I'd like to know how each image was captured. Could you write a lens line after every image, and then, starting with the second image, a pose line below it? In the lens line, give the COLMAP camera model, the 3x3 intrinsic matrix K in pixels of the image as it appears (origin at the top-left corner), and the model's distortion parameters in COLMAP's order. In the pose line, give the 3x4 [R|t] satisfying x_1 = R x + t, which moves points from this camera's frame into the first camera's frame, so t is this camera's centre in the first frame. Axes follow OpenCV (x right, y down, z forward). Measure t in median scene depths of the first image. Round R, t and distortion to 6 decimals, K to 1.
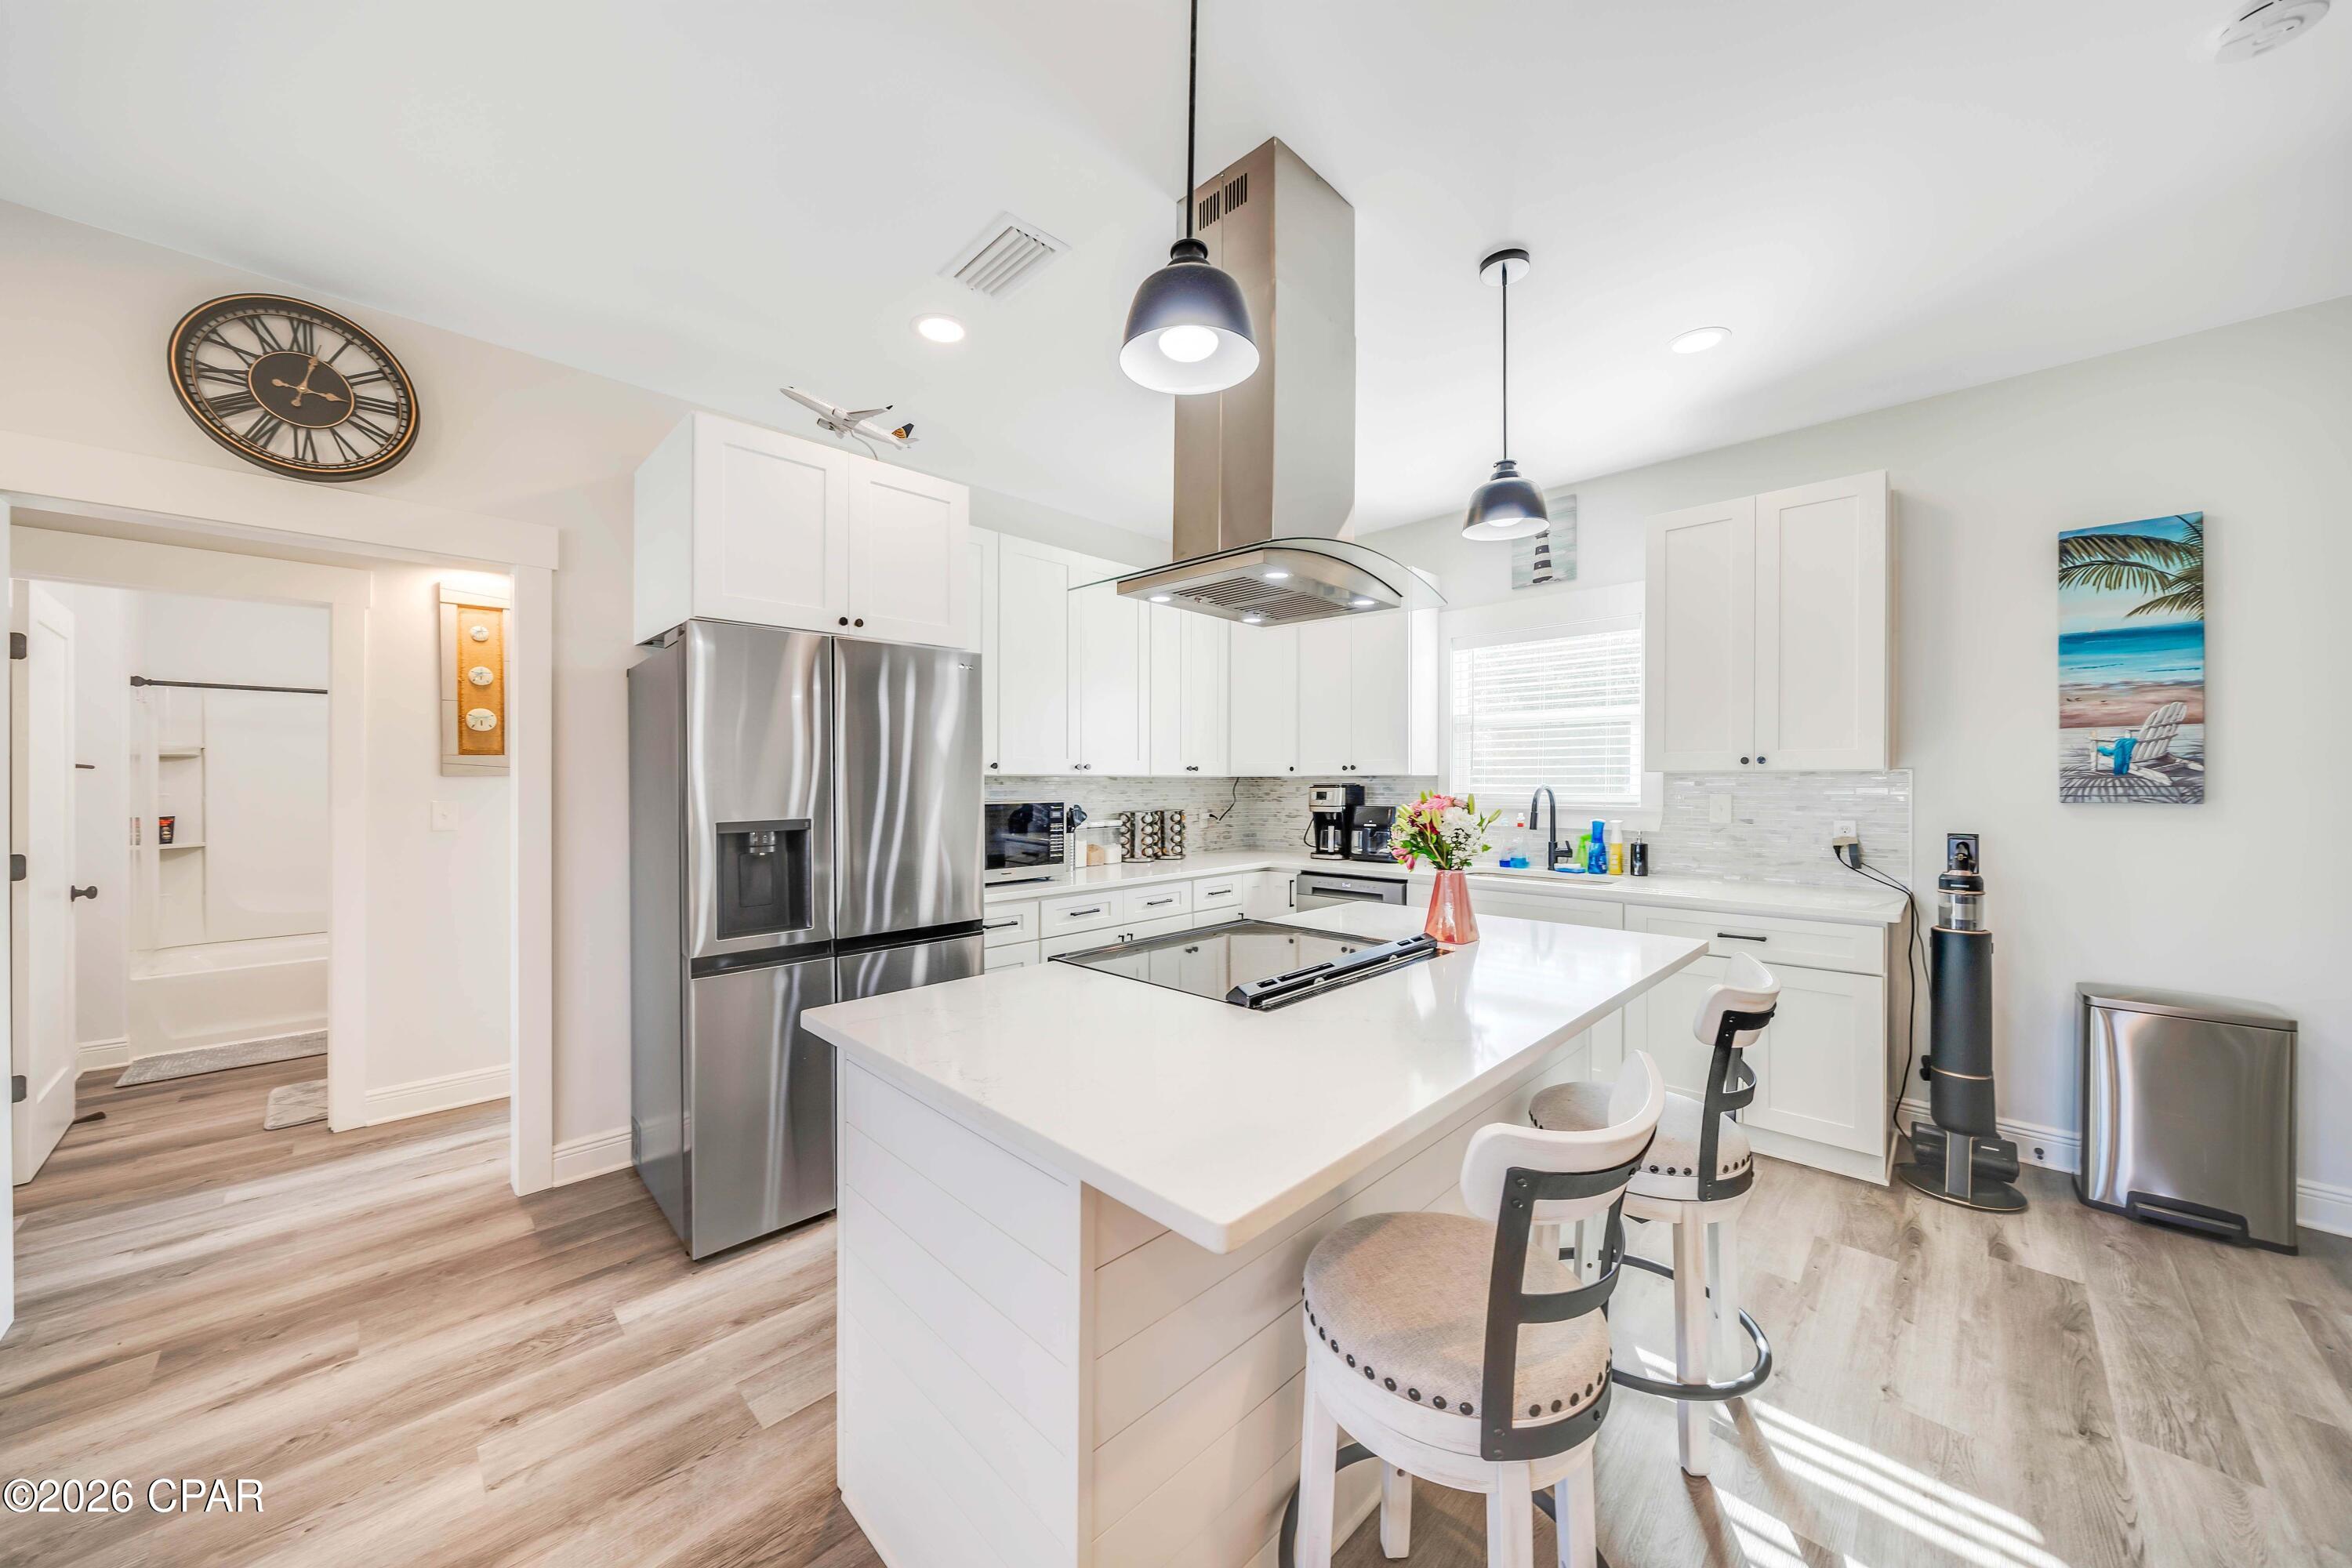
lens RADIAL K [[814.7, 0, 1163.1], [0, 814.7, 780.6], [0, 0, 1]] dist [-0.002126, -0.000250]
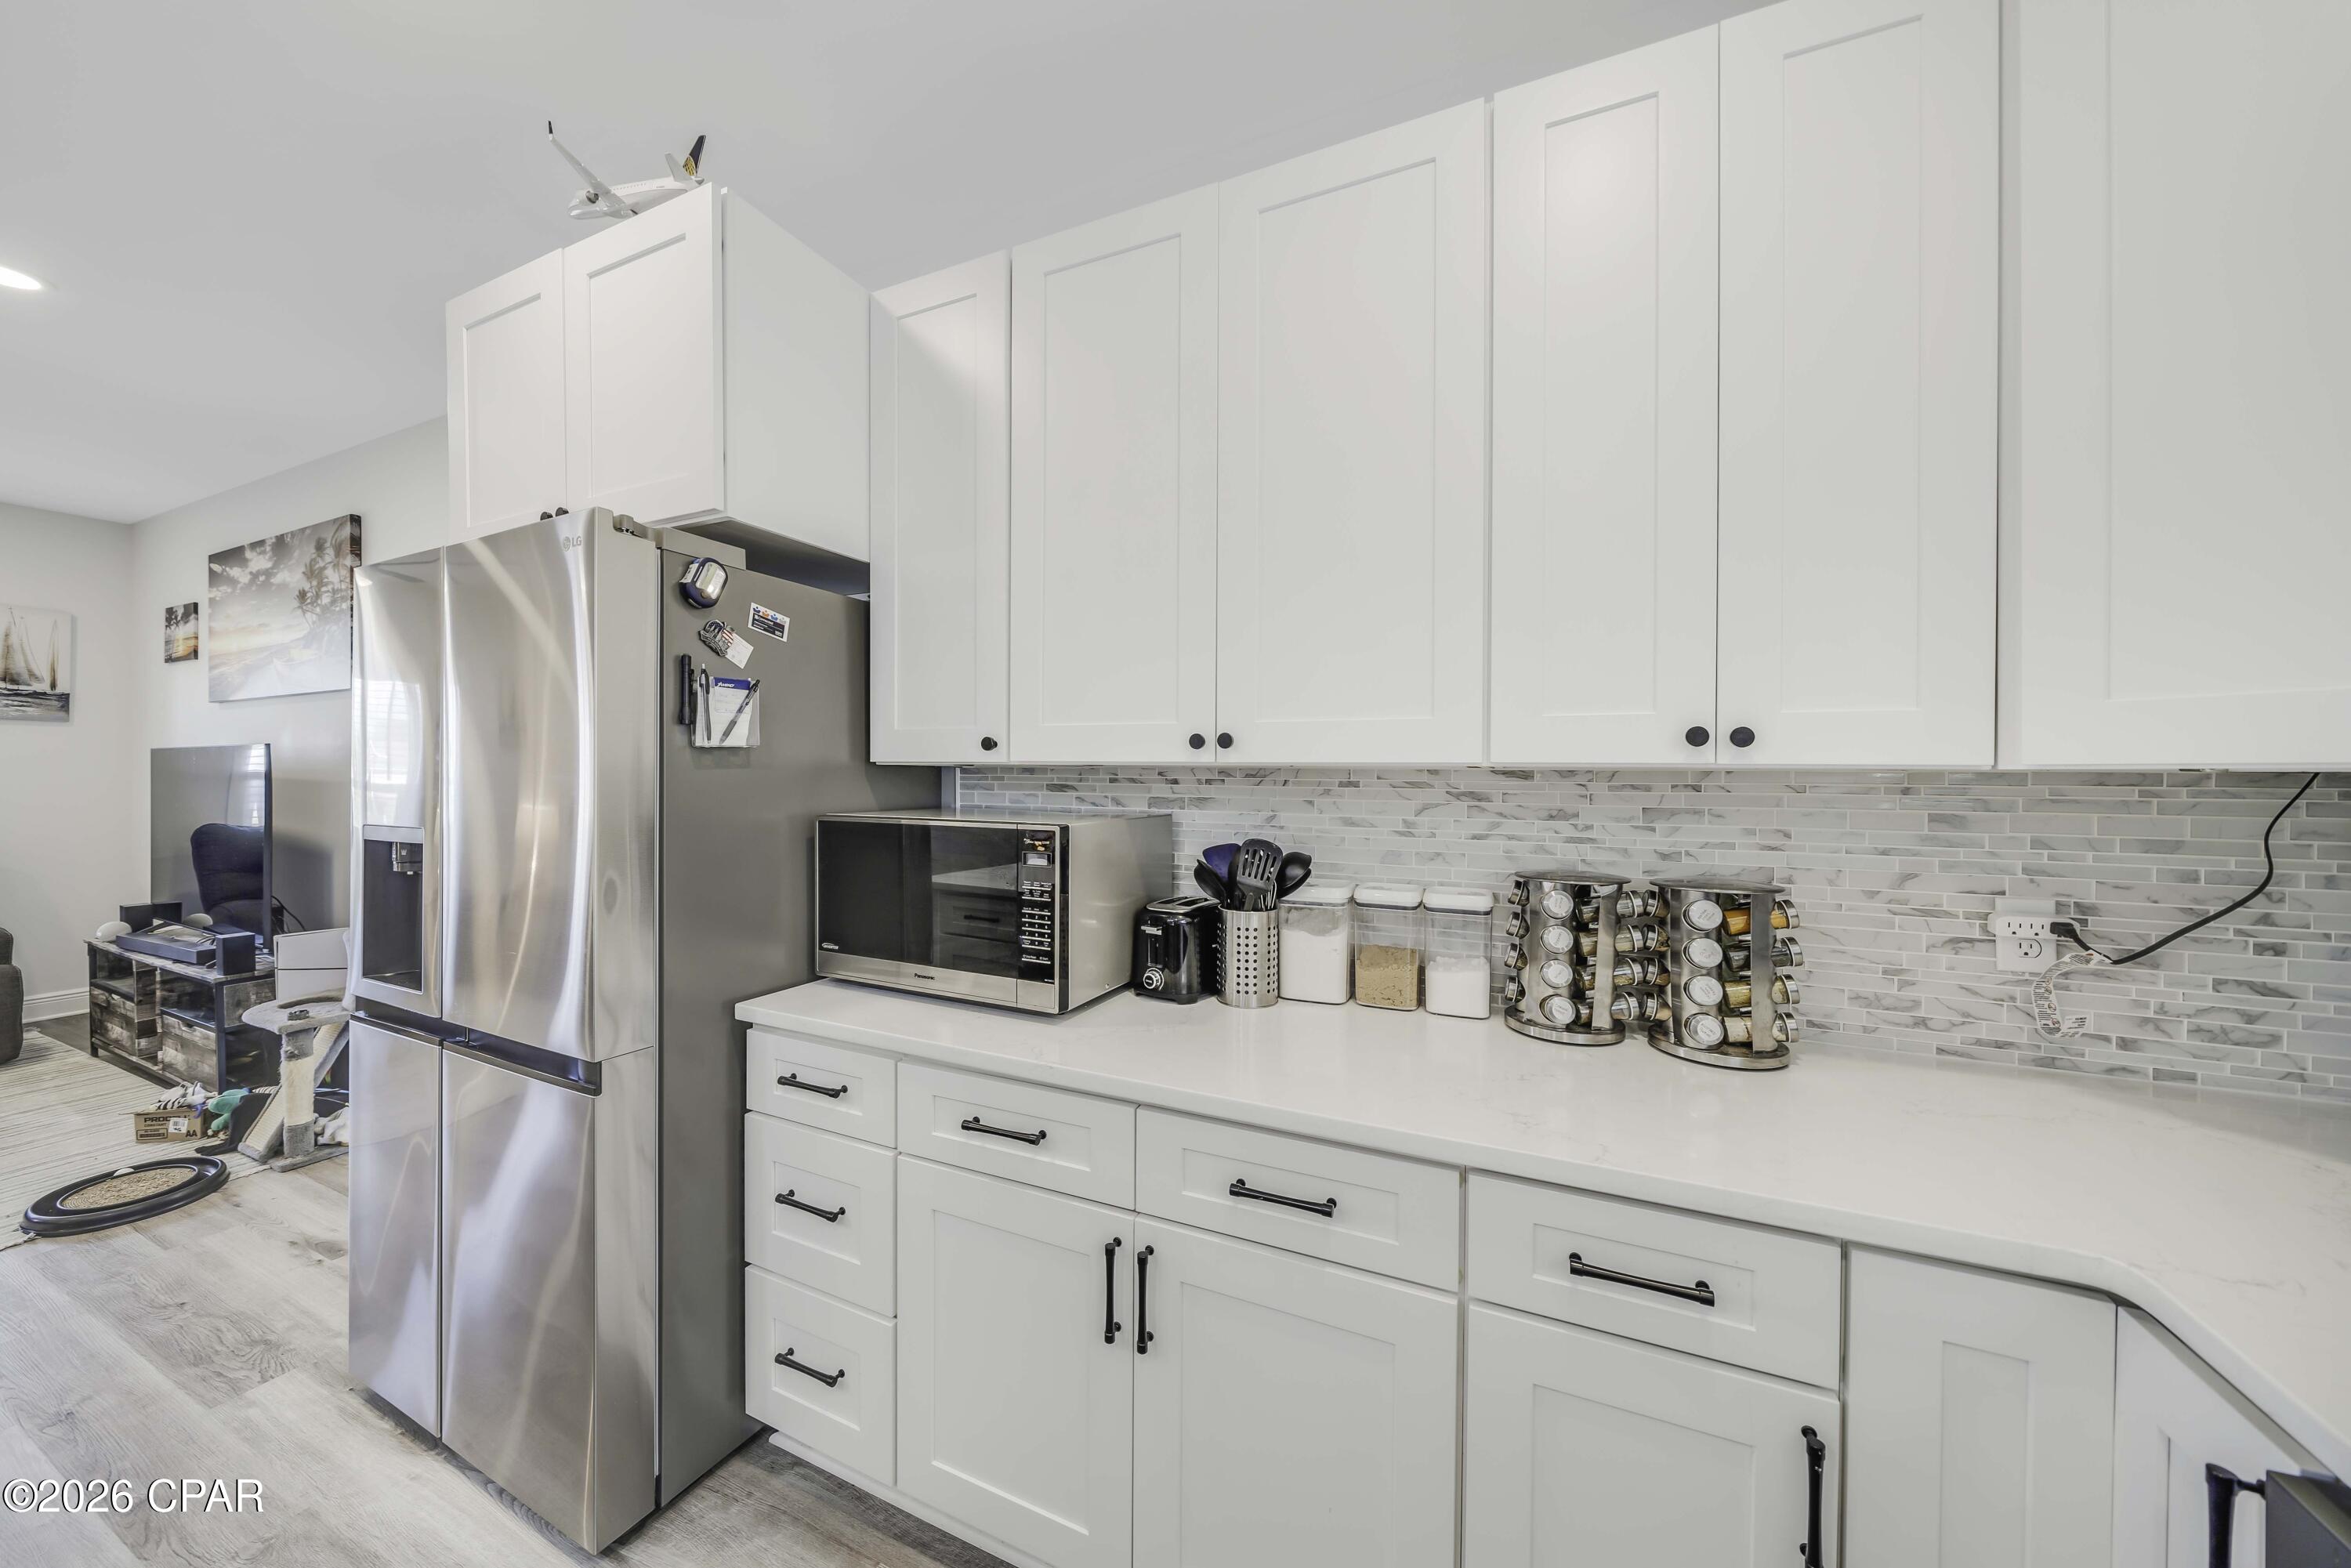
lens RADIAL K [[814.3, 0, 1156.8], [0, 814.3, 775.7], [0, 0, 1]] dist [-0.002126, -0.000250]
pose [[0.343723, 0.007394, -0.939042, 0.257118], [-0.010175, 0.999940, 0.004149, -0.002585], [0.939016, 0.008128, 0.343777, 0.870900]]
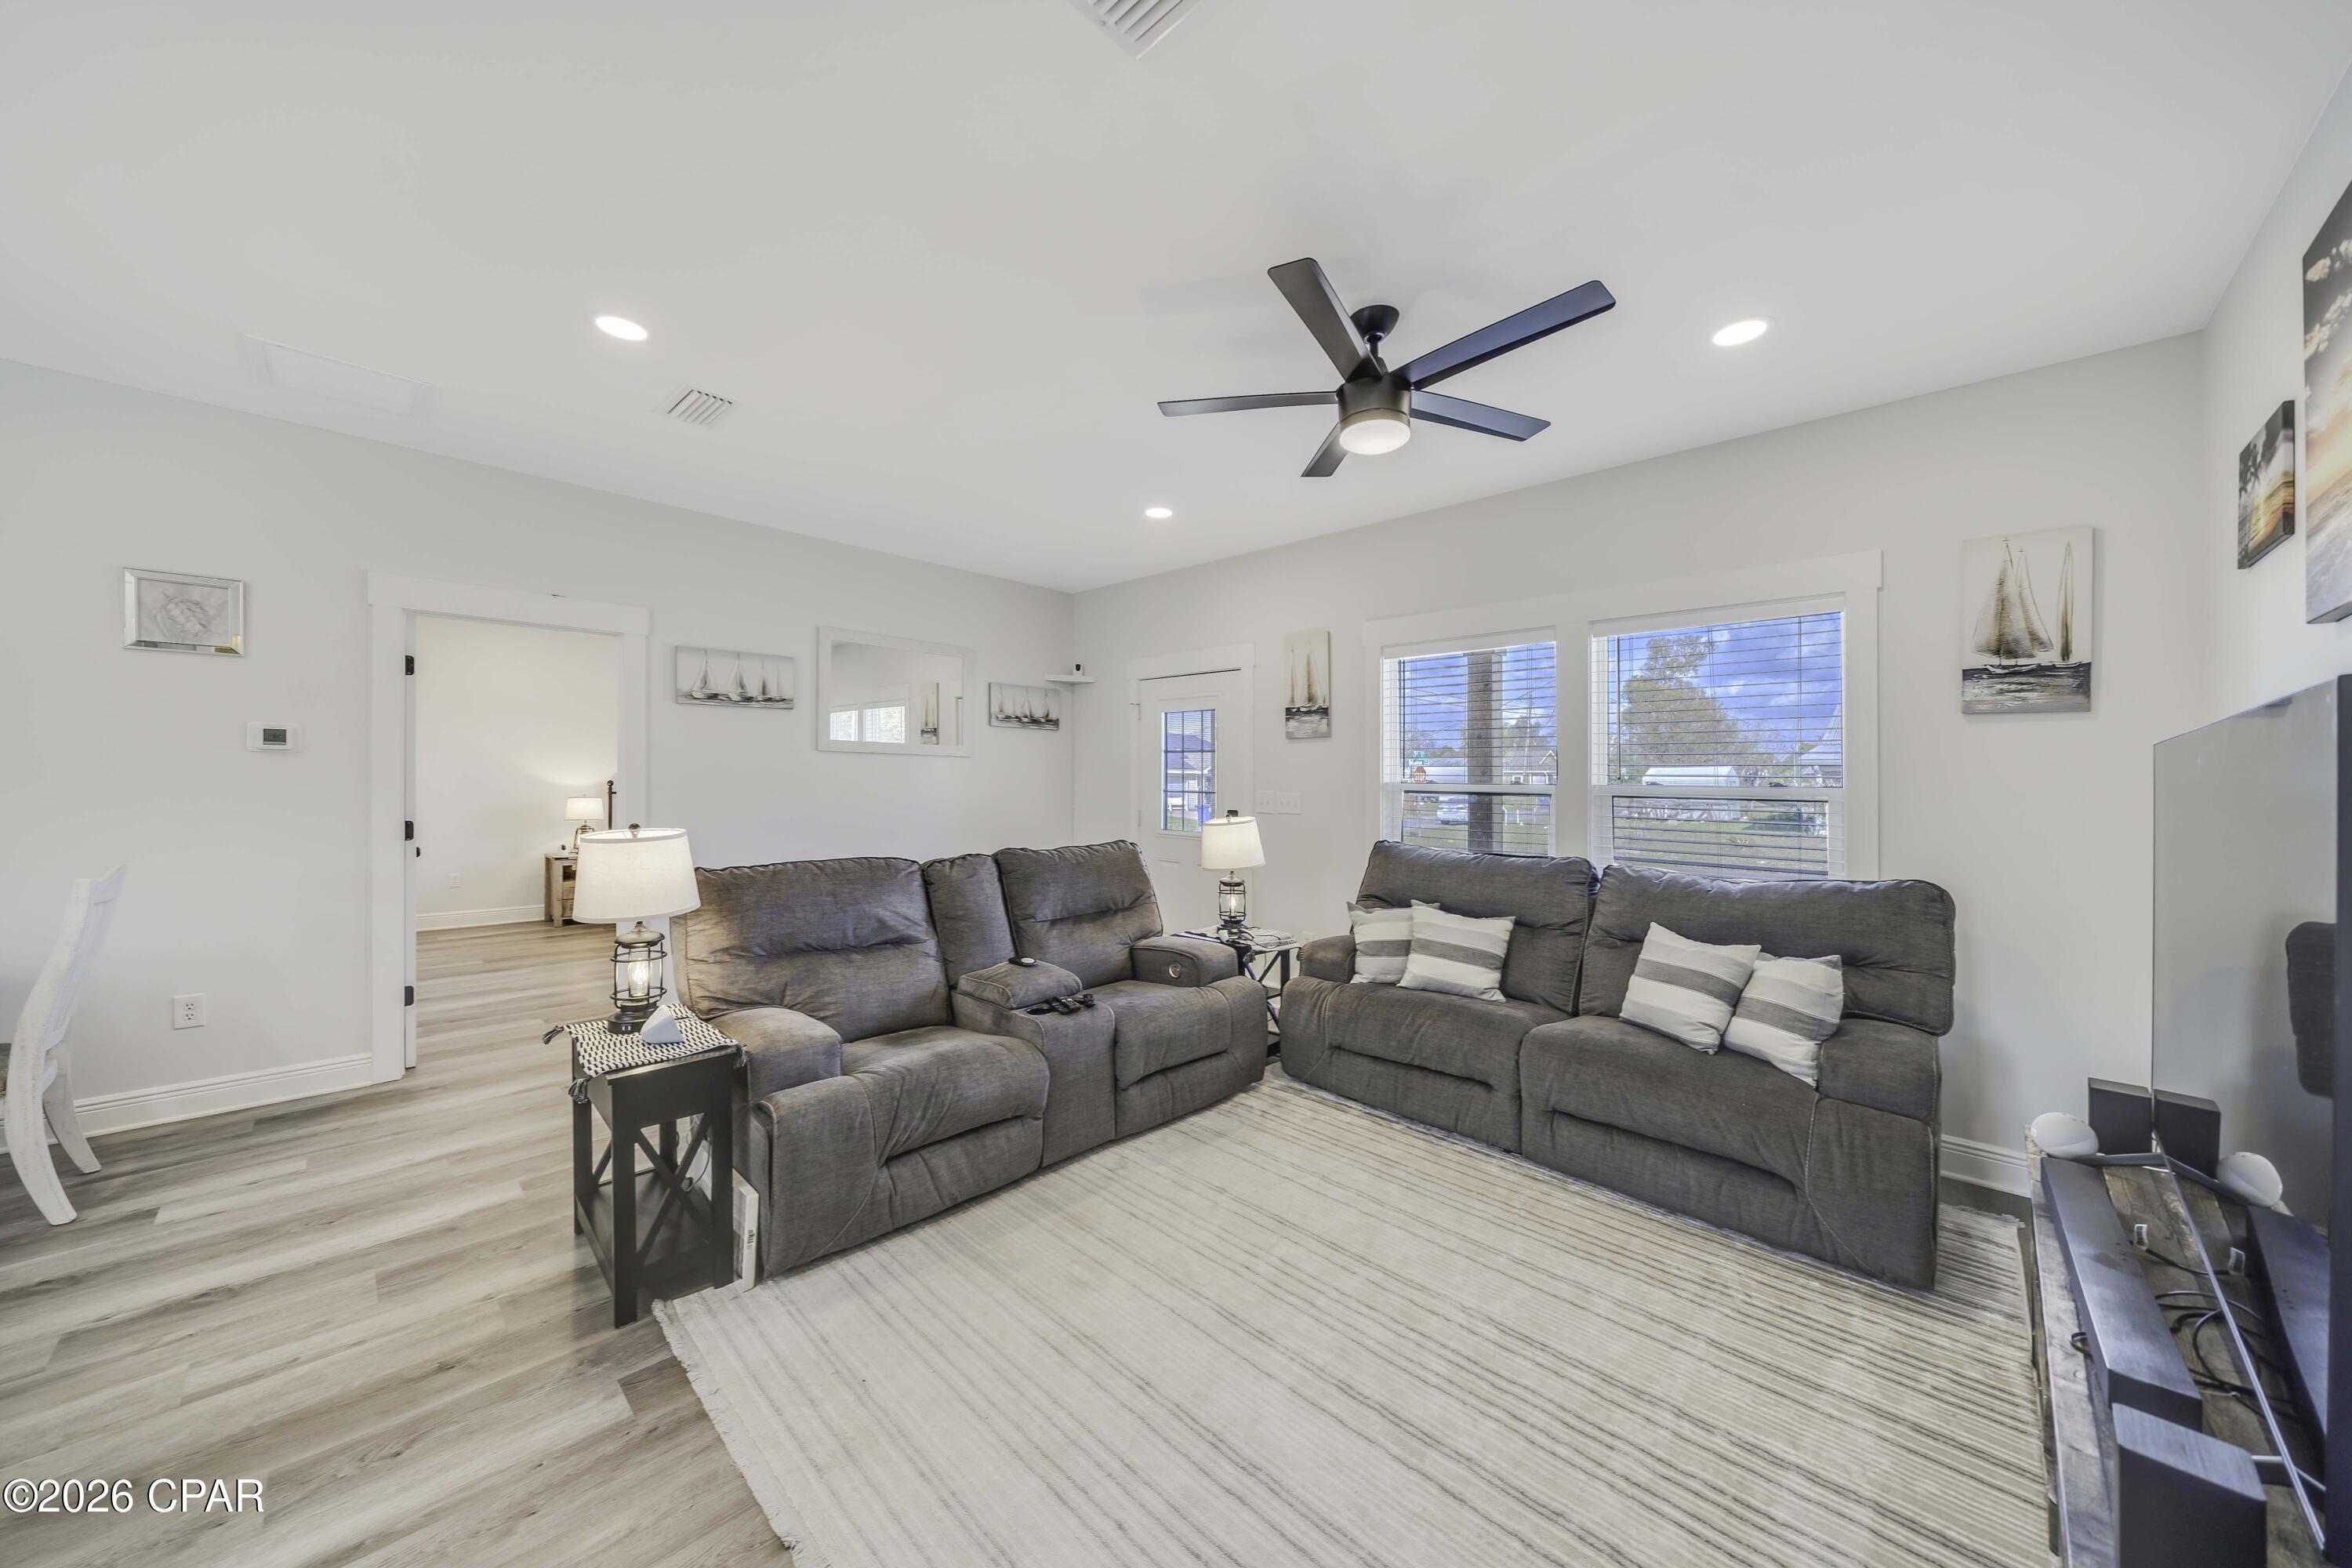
lens RADIAL K [[814.7, 0, 1161.6], [0, 814.7, 787.7], [0, 0, 1]] dist [-0.002126, -0.000250]
pose [[-0.999820, -0.009825, -0.016240, -0.599239], [-0.010074, 0.999832, 0.015314, 0.001869], [0.016087, 0.015475, -0.999751, 0.466697]]
